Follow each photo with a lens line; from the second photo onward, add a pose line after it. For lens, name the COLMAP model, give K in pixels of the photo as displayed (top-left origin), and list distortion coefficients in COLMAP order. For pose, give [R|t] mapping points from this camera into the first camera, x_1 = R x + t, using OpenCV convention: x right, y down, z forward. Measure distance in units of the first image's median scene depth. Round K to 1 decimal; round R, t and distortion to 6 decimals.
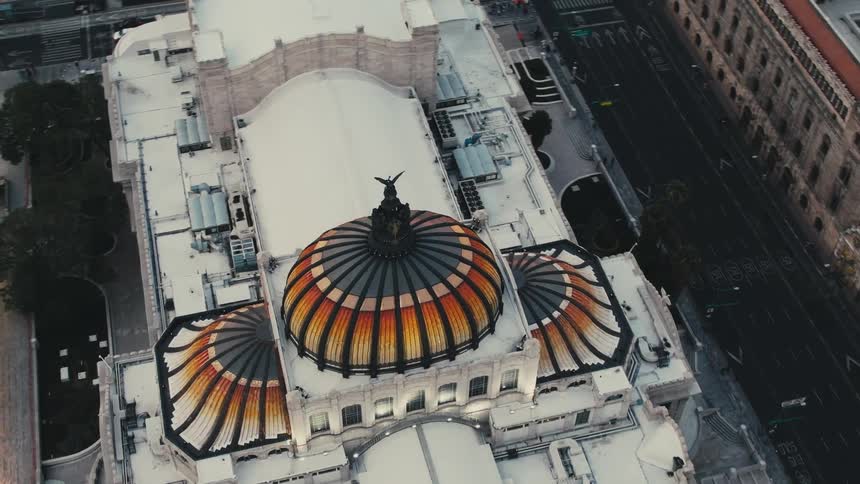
lens RADIAL K [[1110.1, 0, 430.0], [0, 1110.1, 242.0], [0, 0, 1]] dist [-0.039676, -0.039999]
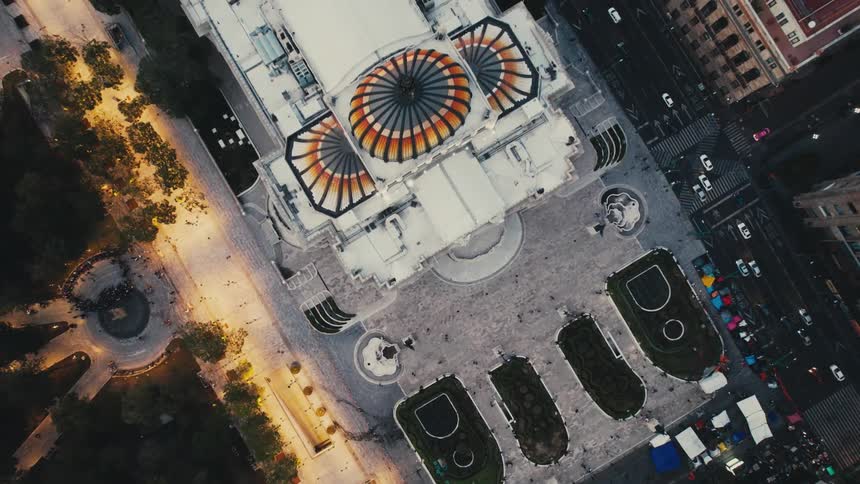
lens RADIAL K [[555.3, 0, 430.0], [0, 555.3, 242.0], [0, 0, 1]] dist [-0.048704, 0.043914]
pose [[0.959808, -0.280610, -0.005252, -0.055232], [0.217856, 0.733102, 0.644282, -0.328027], [-0.176942, -0.619531, 0.764770, 0.185627]]
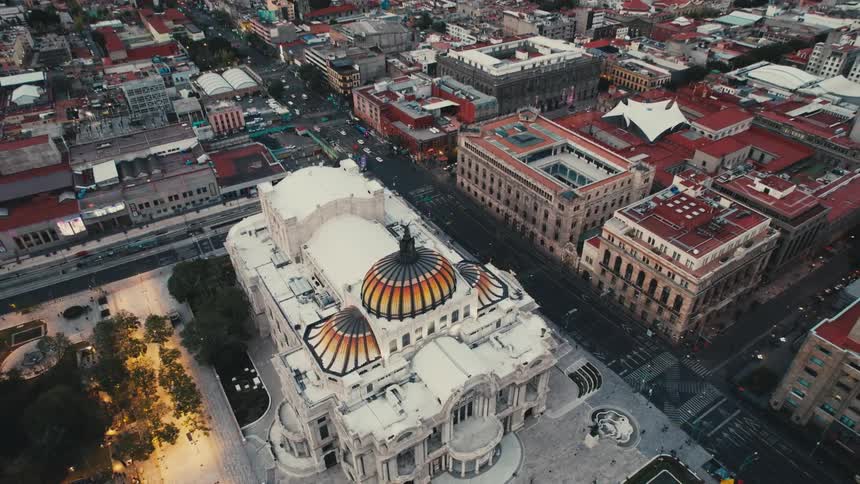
lens RADIAL K [[555.3, 0, 430.0], [0, 555.3, 242.0], [0, 0, 1]] dist [-0.048704, 0.043914]
pose [[0.950317, -0.196054, 0.241784, -0.232878], [0.245848, 0.949149, -0.196659, 0.183785], [-0.190933, 0.246331, 0.950192, -0.093874]]
